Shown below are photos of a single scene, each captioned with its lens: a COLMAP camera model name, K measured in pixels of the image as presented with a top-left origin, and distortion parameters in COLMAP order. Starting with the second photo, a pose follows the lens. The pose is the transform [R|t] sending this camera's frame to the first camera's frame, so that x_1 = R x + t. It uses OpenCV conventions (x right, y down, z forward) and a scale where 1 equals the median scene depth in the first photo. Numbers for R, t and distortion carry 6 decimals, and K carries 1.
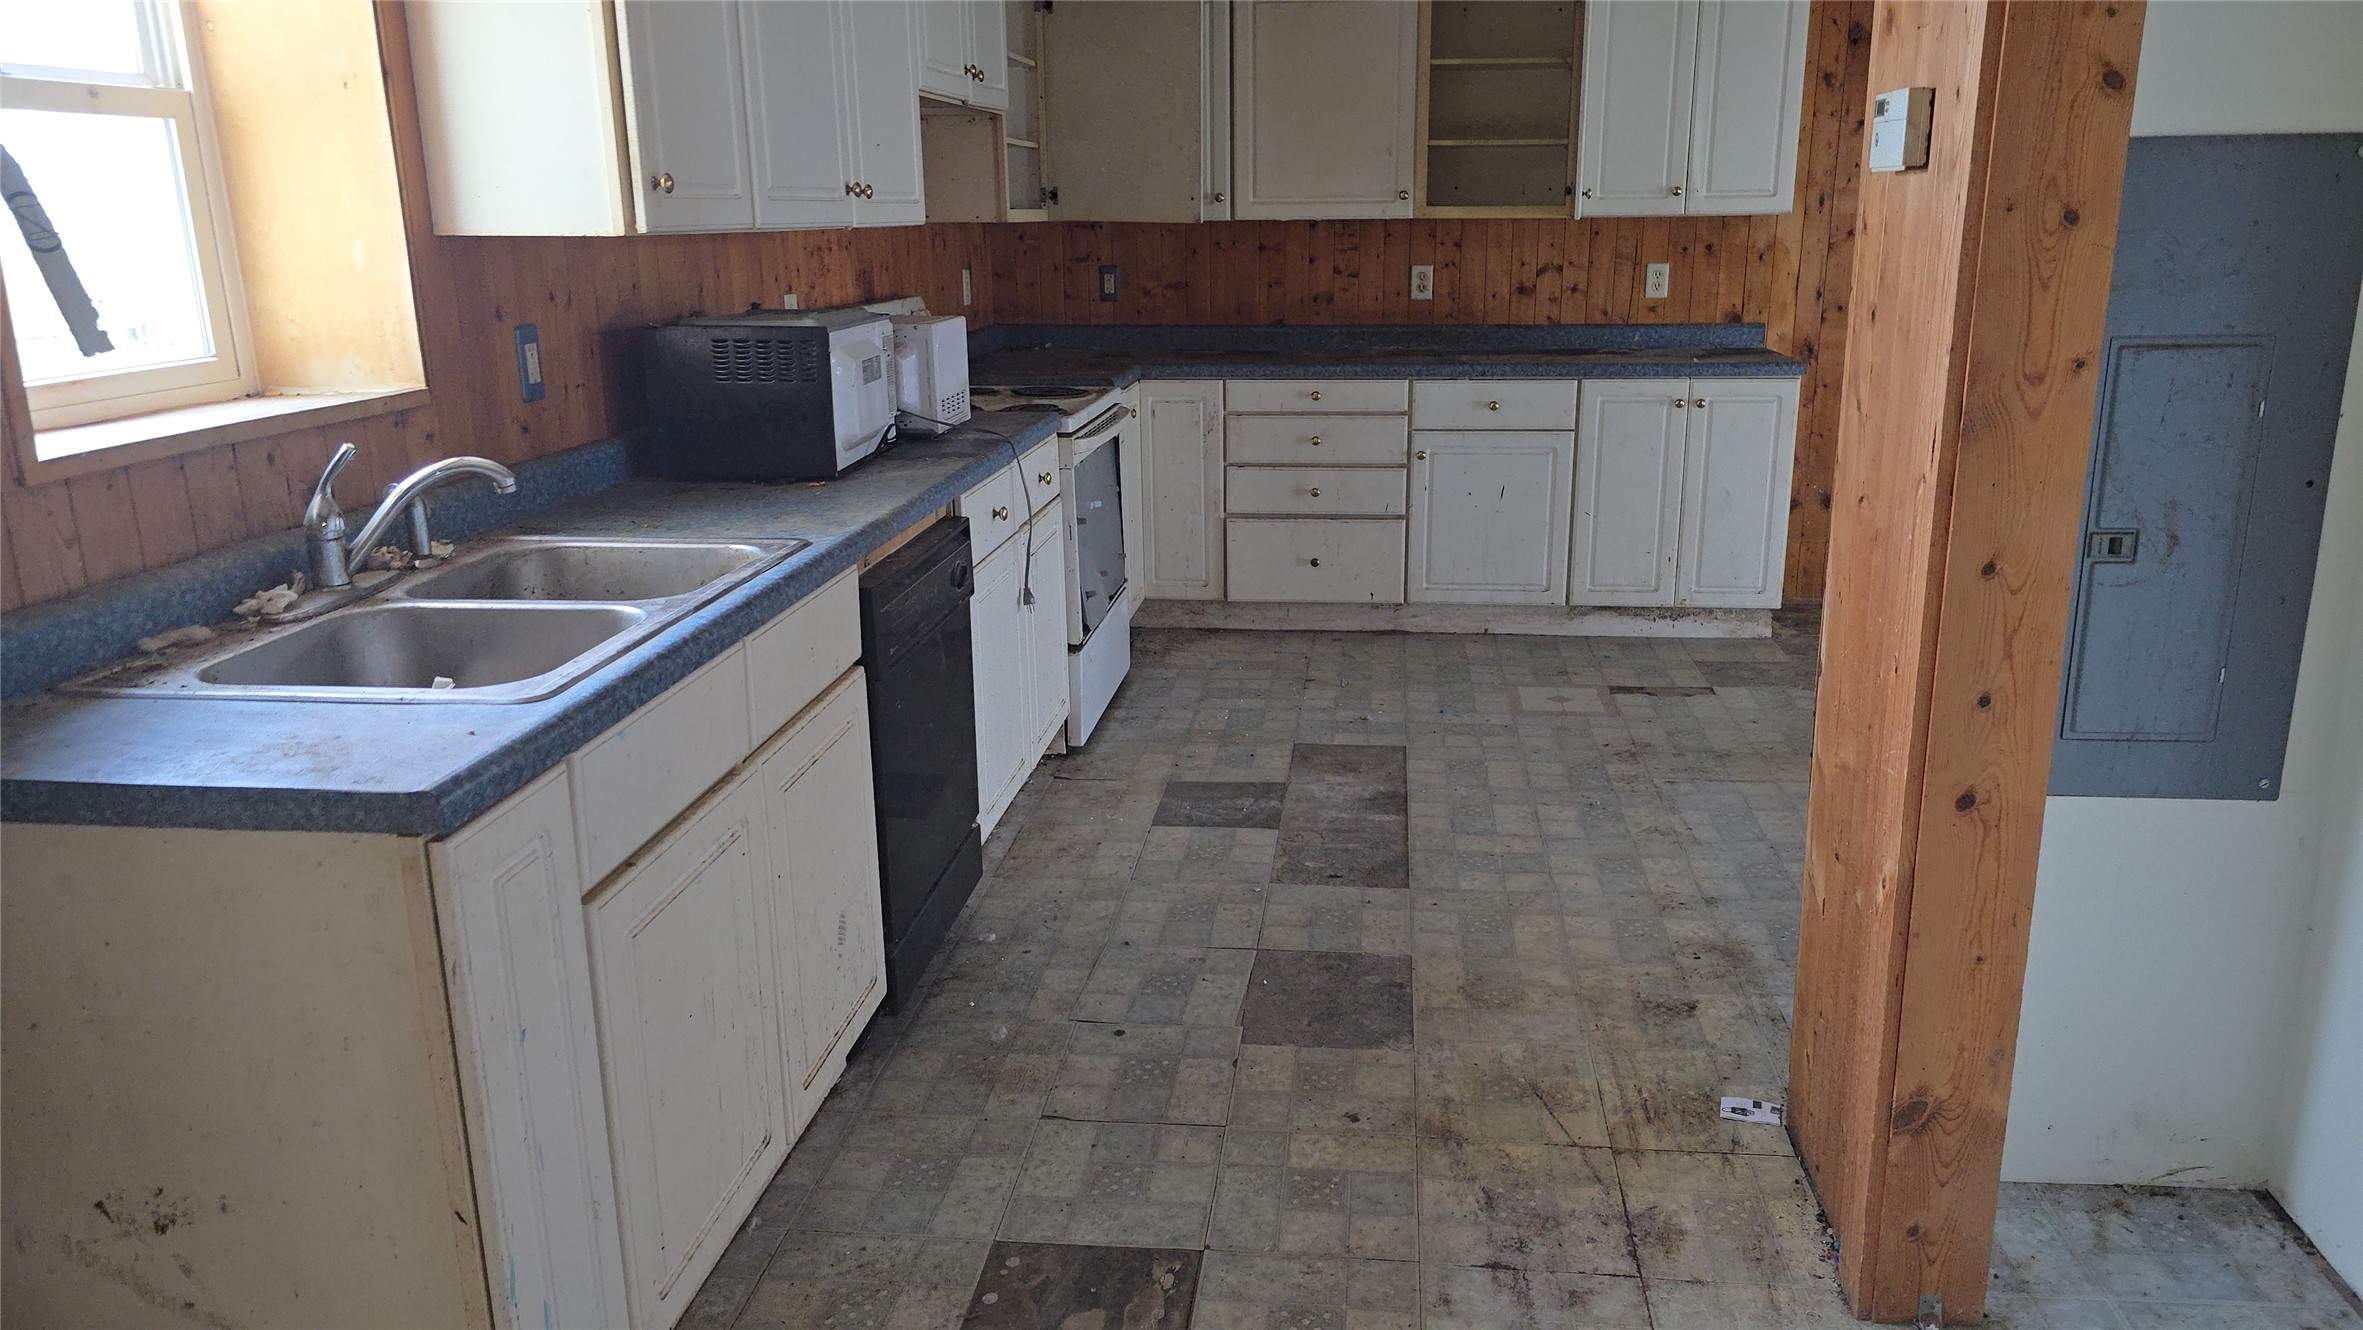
lens RADIAL K [[1621.9, 0, 1241.0], [0, 1621.9, 601.7], [0, 0, 1]] dist [0.075562, -0.000514]
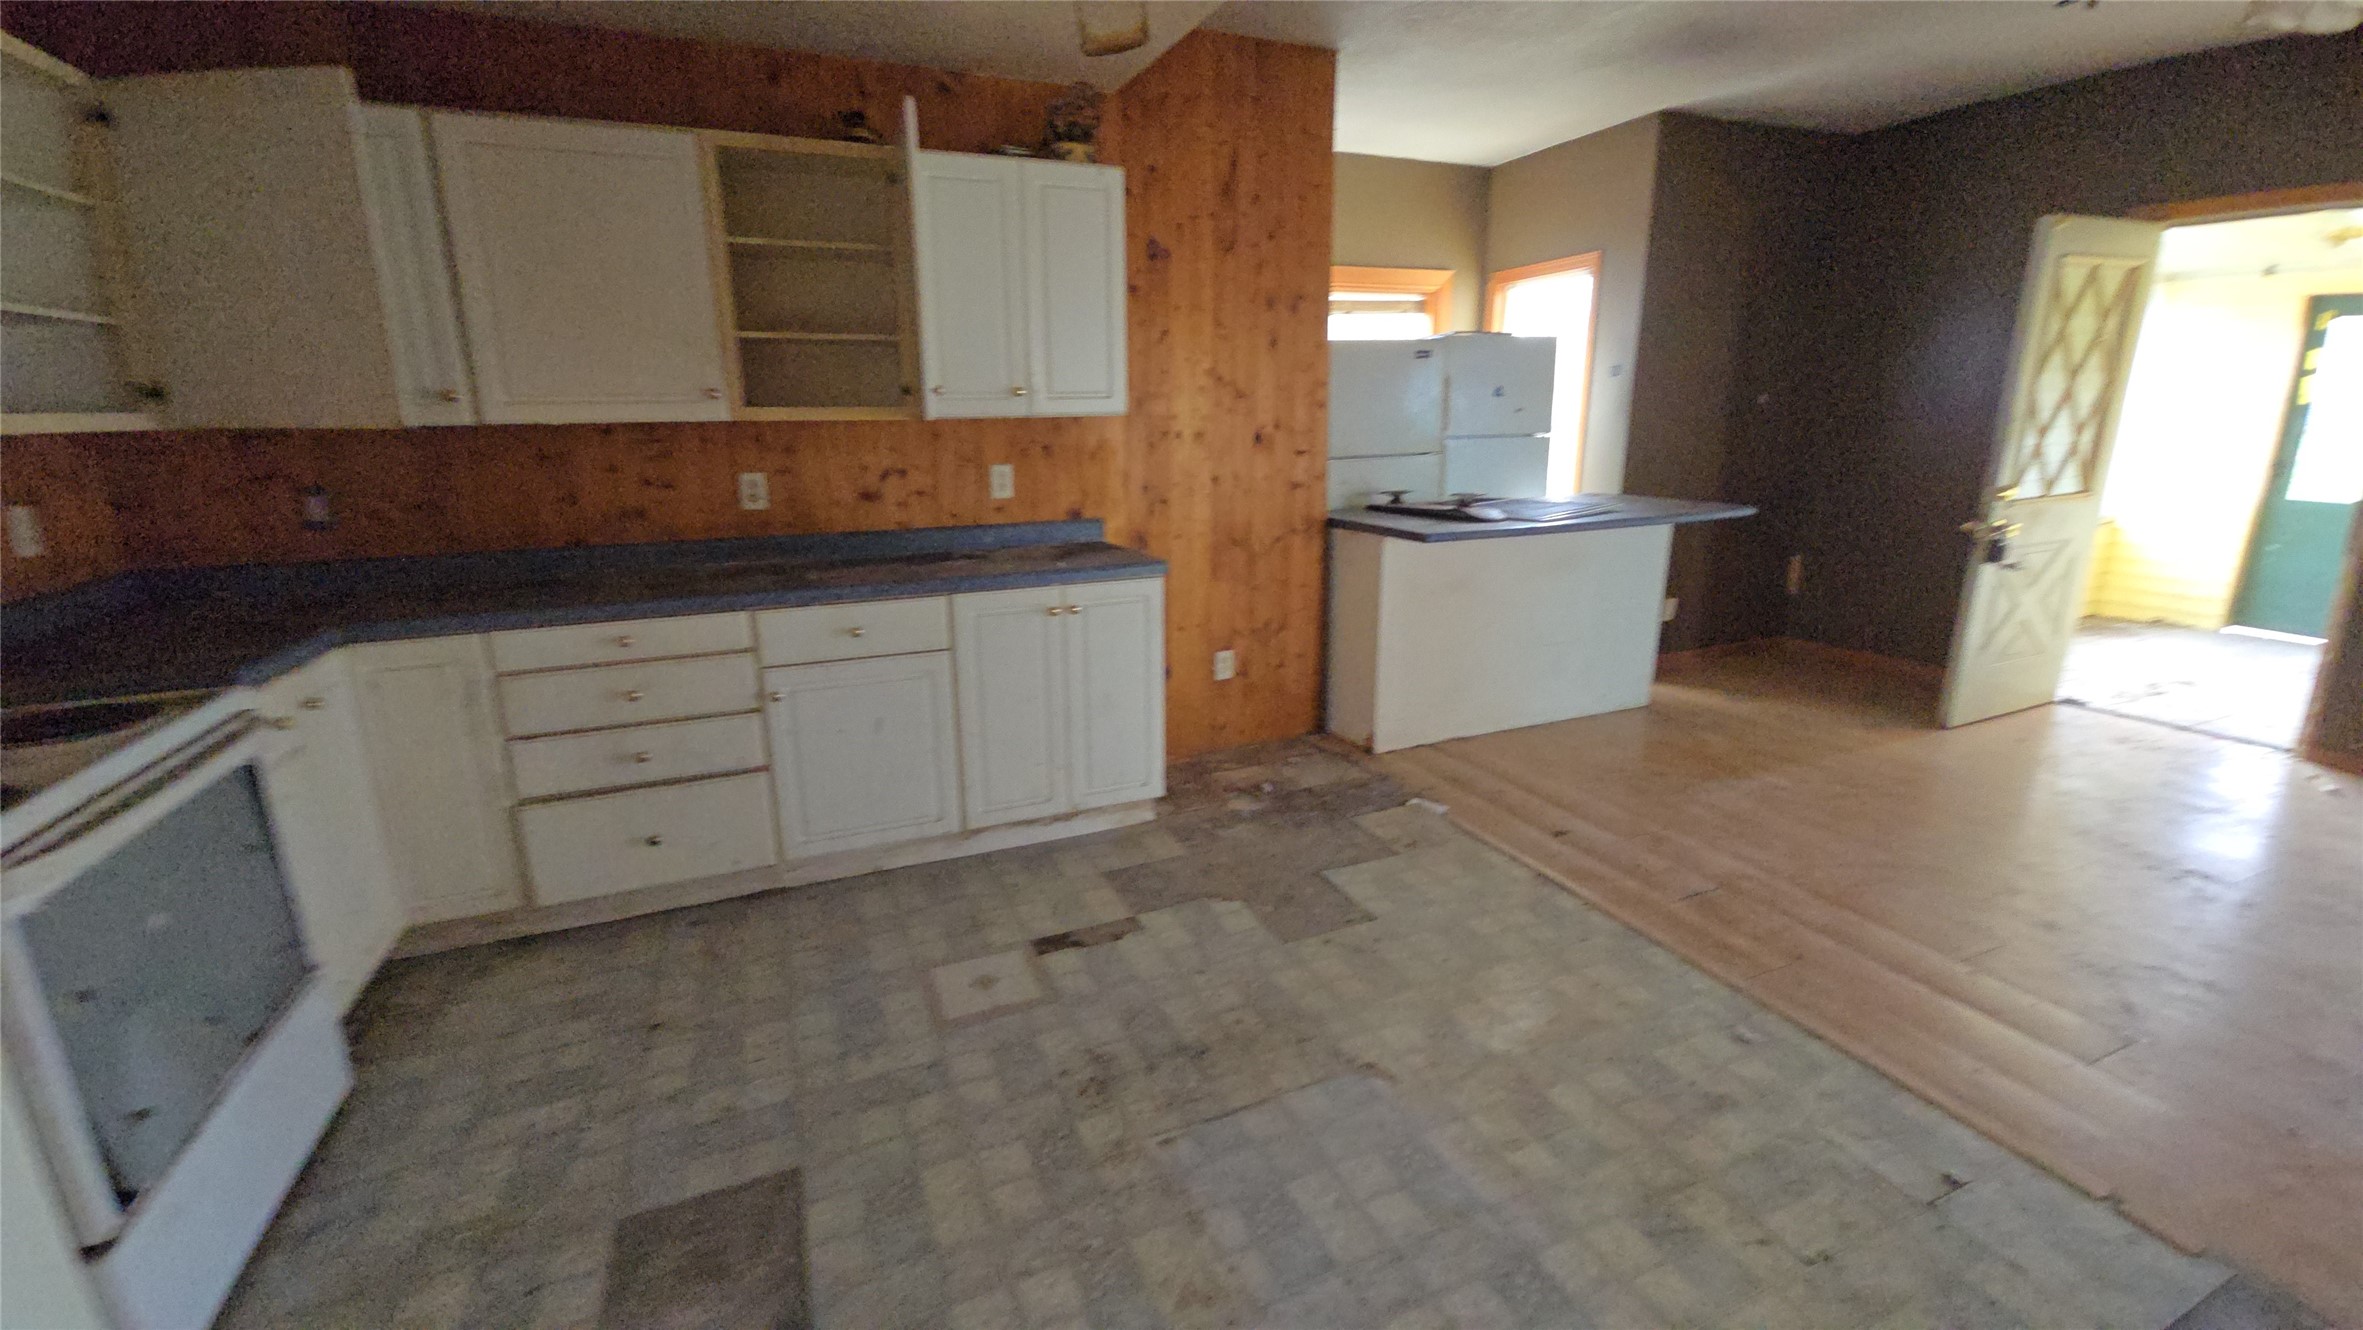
lens RADIAL K [[977.9, 0, 1164.0], [0, 977.9, 660.1], [0, 0, 1]] dist [0.020018, 0.000087]
pose [[0.885757, -0.121140, 0.448061, 0.062085], [0.118789, 0.992355, 0.033467, -0.100909], [-0.448690, 0.023581, 0.893376, 0.441458]]
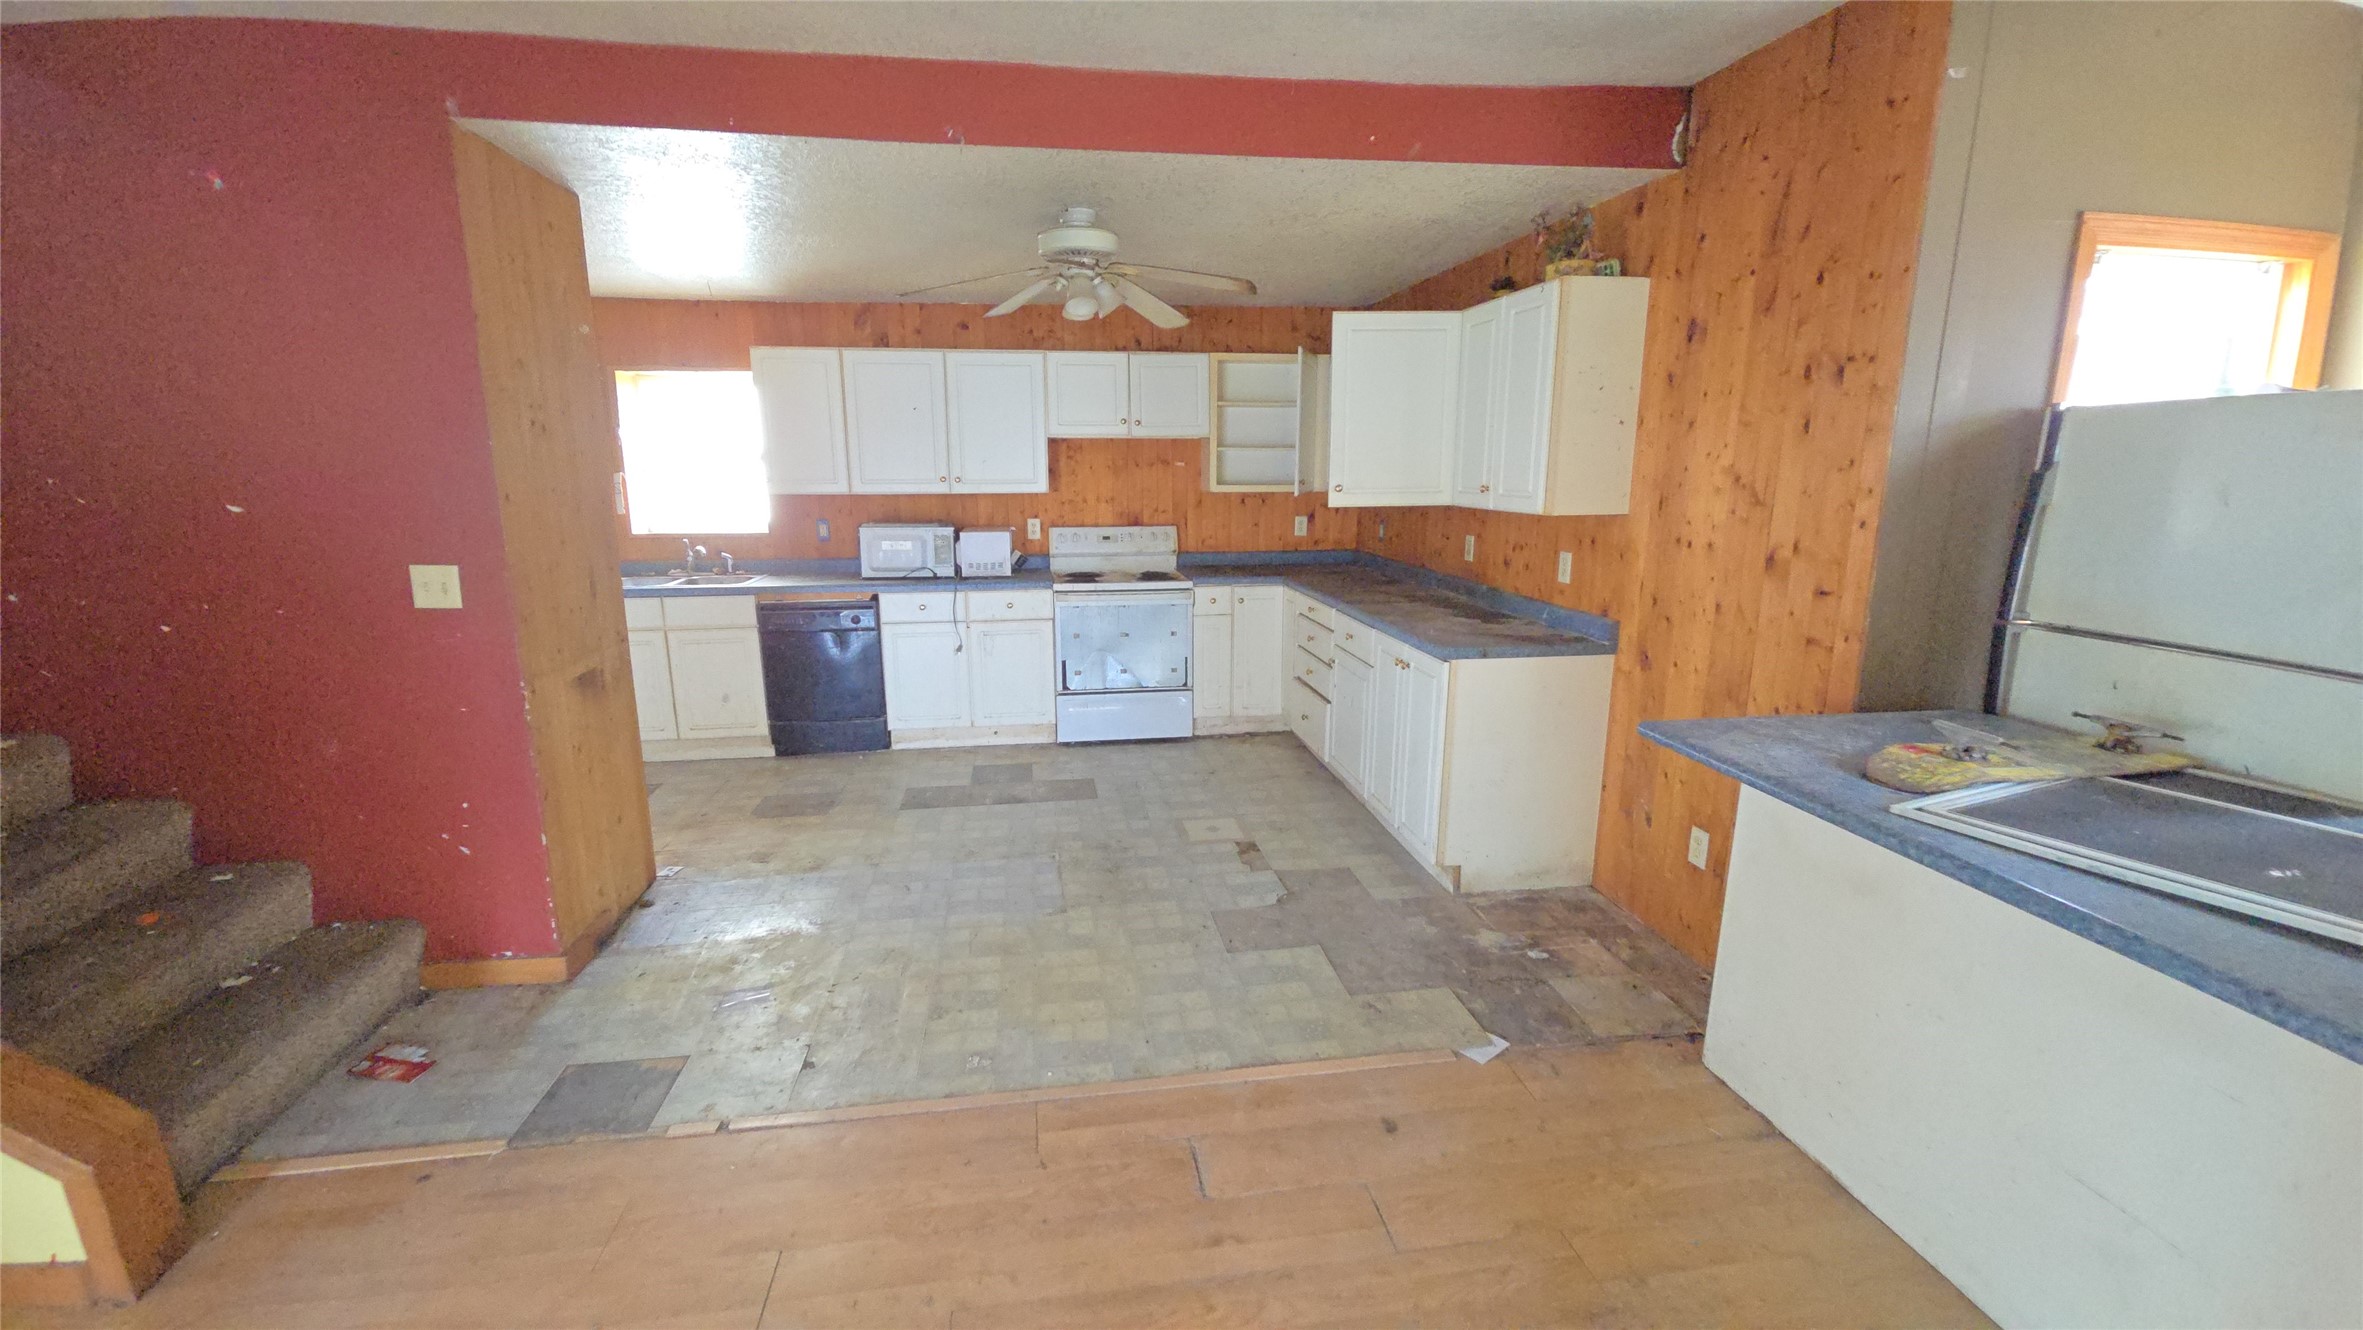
lens RADIAL K [[963.0, 0, 1170.5], [0, 963.0, 664.8], [0, 0, 1]] dist [0.000060, -0.000098]
pose [[0.223692, 0.209607, -0.951854, 0.871393], [-0.230797, 0.960217, 0.157210, -0.185367], [0.946939, 0.184519, 0.263170, 0.632560]]
